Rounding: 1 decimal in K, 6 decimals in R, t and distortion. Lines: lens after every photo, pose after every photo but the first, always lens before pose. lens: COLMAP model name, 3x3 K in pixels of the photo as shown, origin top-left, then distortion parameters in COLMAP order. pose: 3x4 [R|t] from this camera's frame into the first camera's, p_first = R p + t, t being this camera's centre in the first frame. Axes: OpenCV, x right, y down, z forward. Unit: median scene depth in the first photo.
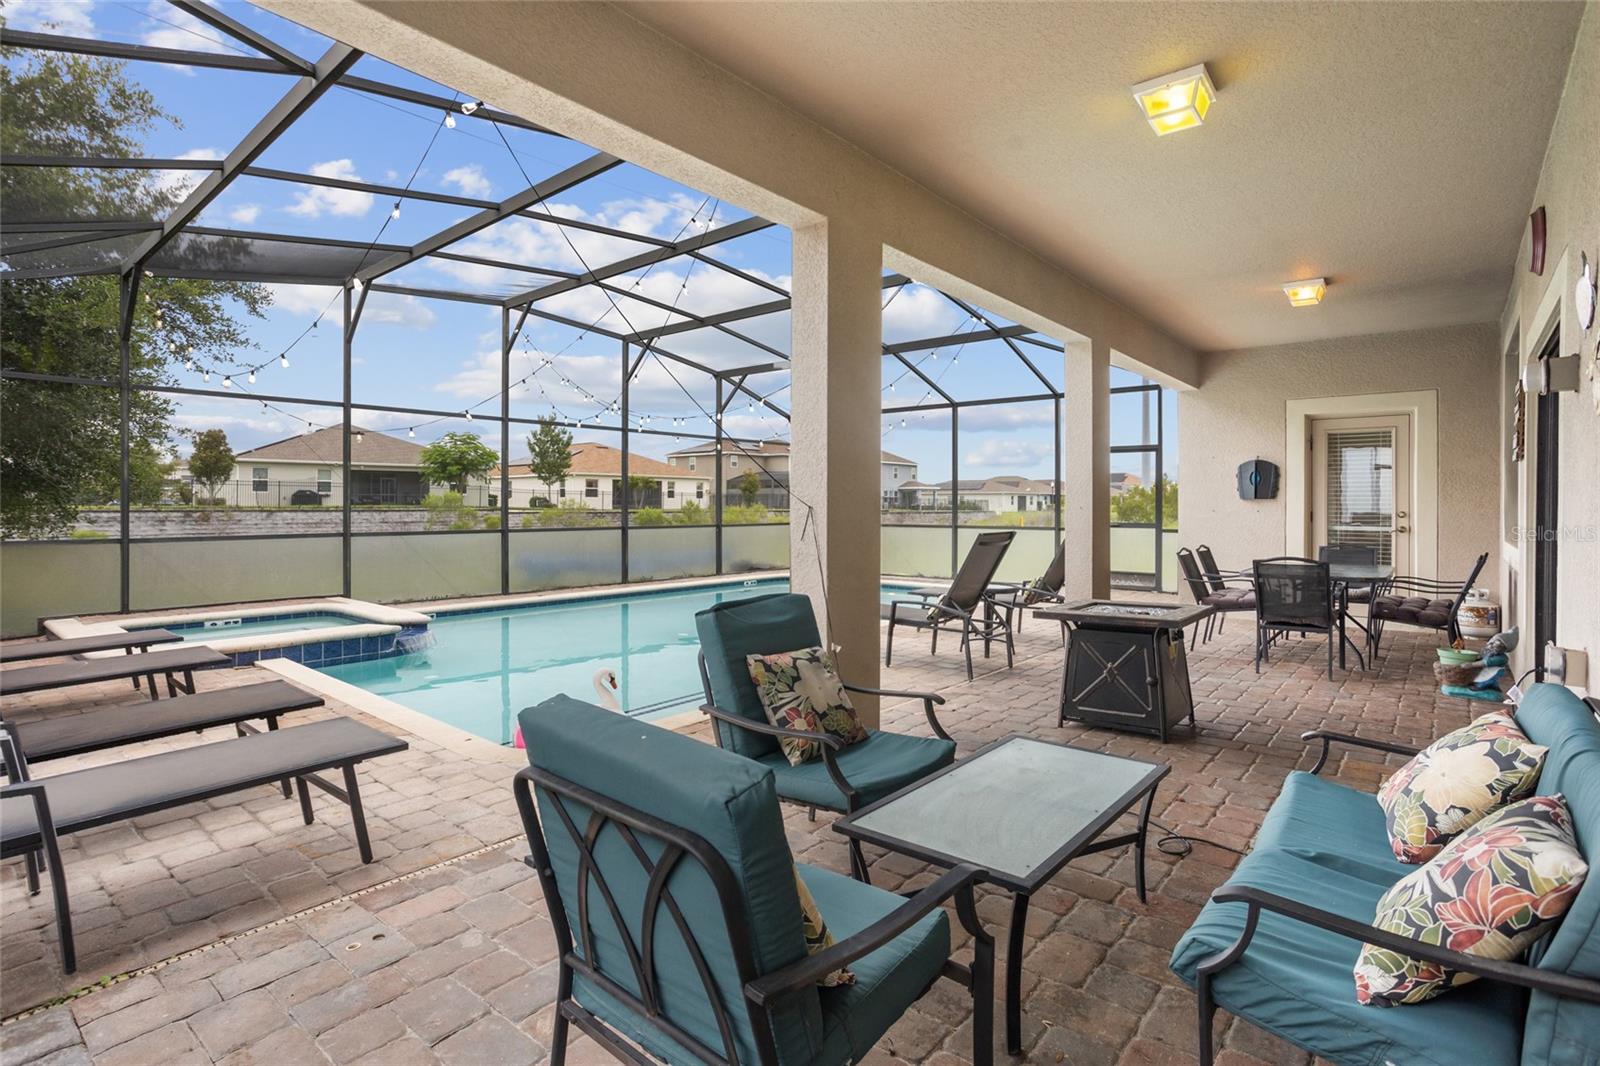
lens RADIAL K [[782.5, 0, 804.3], [0, 782.5, 507.4], [0, 0, 1]] dist [-0.045826, 0.034647]
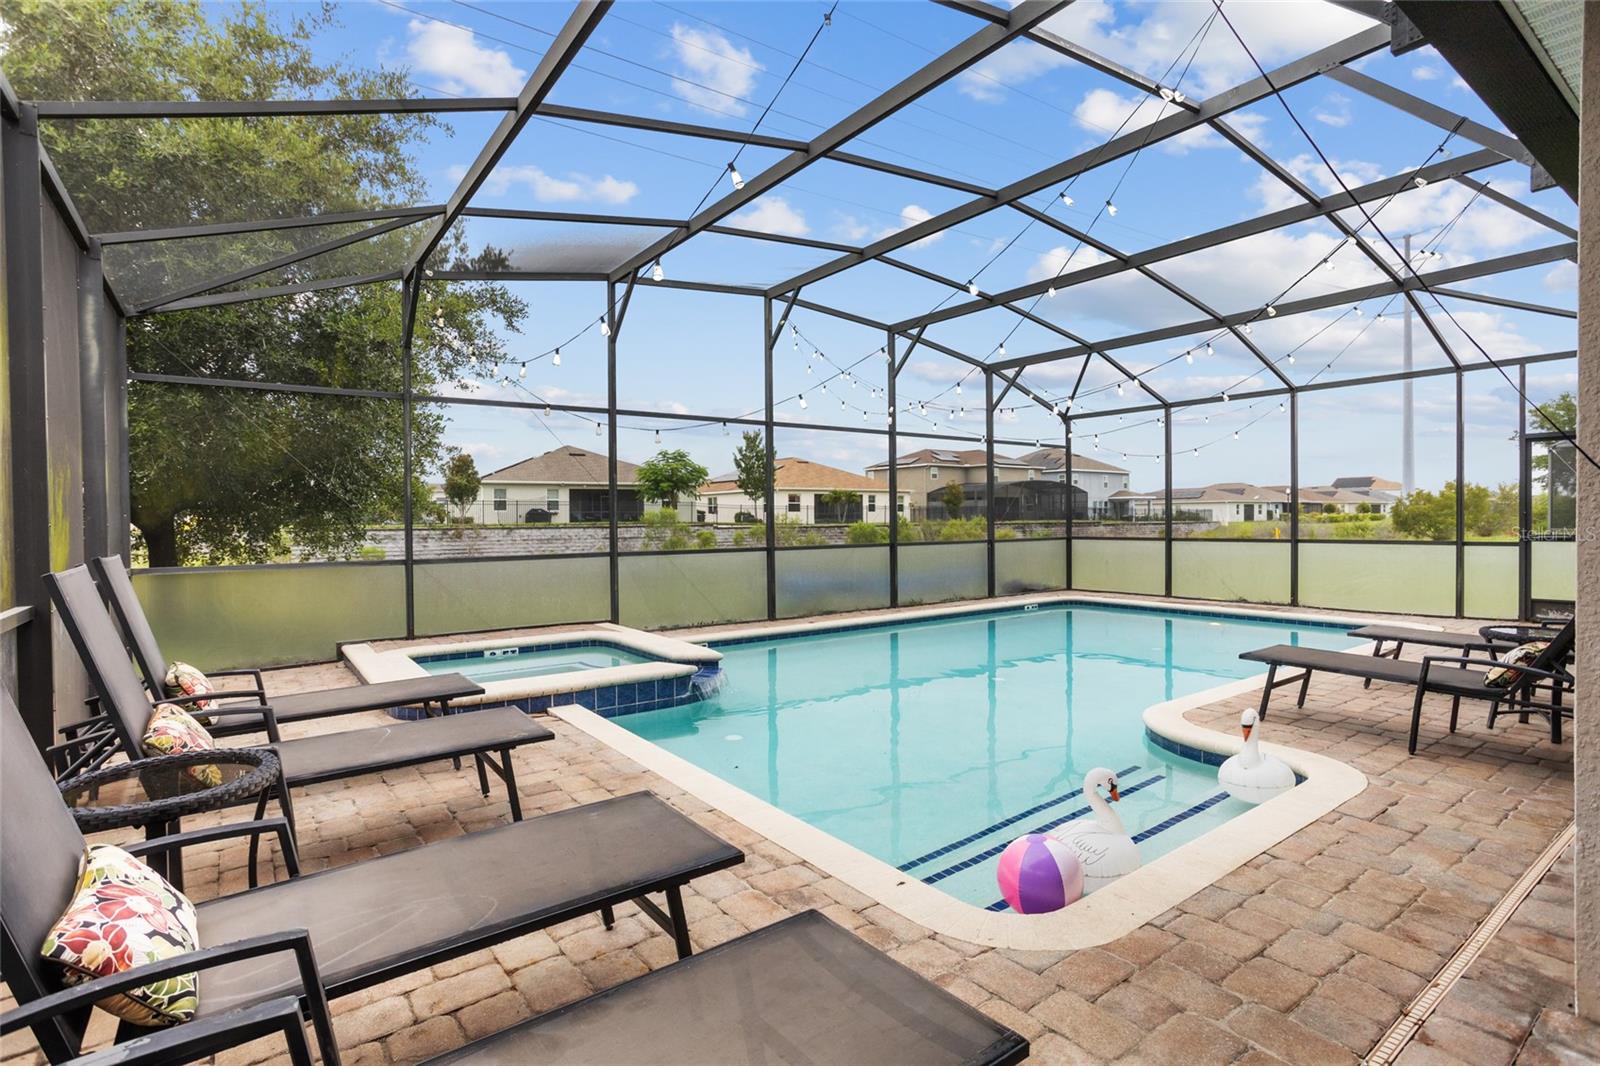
lens RADIAL K [[776.8, 0, 805.3], [0, 776.8, 524.7], [0, 0, 1]] dist [-0.027980, 0.000522]
pose [[0.973321, -0.009411, -0.229253, -0.106982], [0.010532, 0.999938, 0.003666, -0.000123], [0.229204, -0.005983, 0.973360, 0.107886]]
